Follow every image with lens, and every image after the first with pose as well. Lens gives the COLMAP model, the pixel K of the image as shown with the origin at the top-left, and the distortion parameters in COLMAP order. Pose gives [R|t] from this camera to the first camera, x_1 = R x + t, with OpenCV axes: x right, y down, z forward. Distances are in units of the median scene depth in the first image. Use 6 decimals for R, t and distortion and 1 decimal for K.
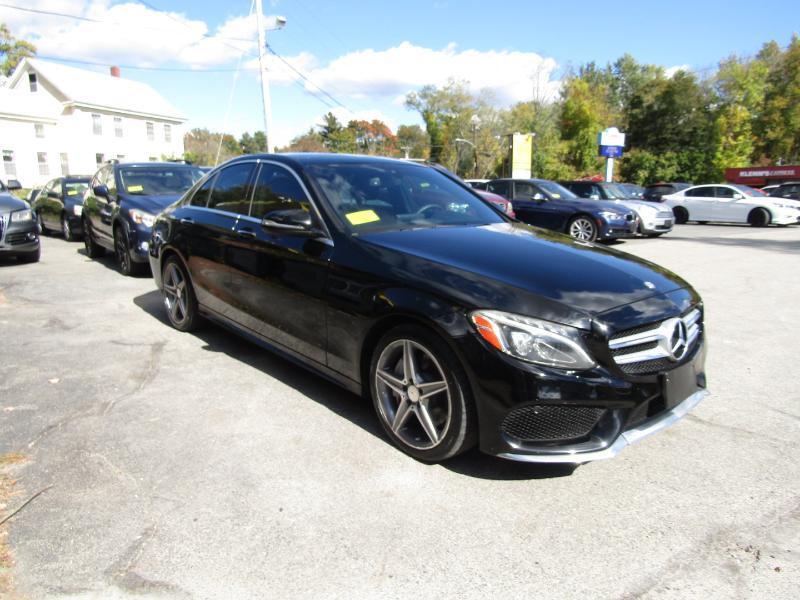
lens RADIAL K [[562.5, 0, 401.3], [0, 562.5, 299.3], [0, 0, 1]] dist [-0.010654, 0.000707]
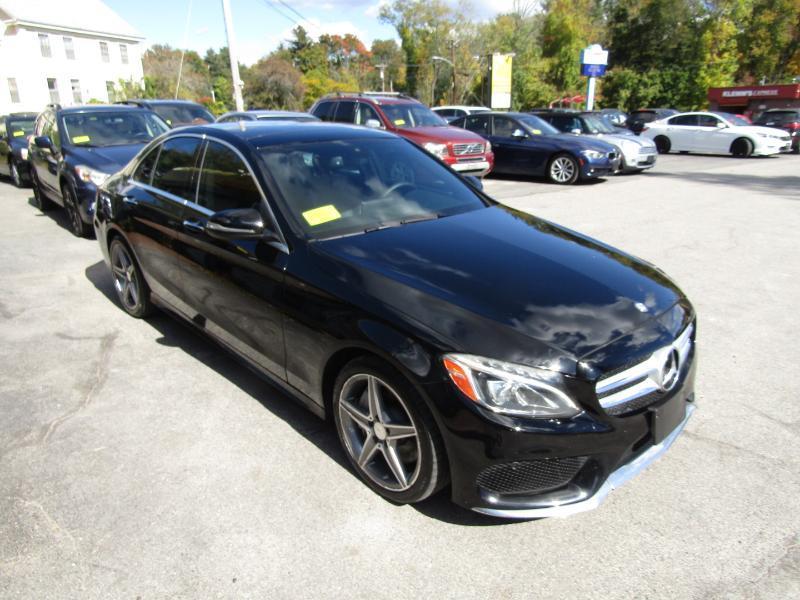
lens RADIAL K [[562.5, 0, 401.3], [0, 562.5, 299.3], [0, 0, 1]] dist [-0.010654, 0.000707]
pose [[0.999150, -0.019863, 0.036120, 0.016304], [0.014860, 0.990891, 0.133843, -0.098197], [-0.038449, -0.133193, 0.990344, 0.076009]]
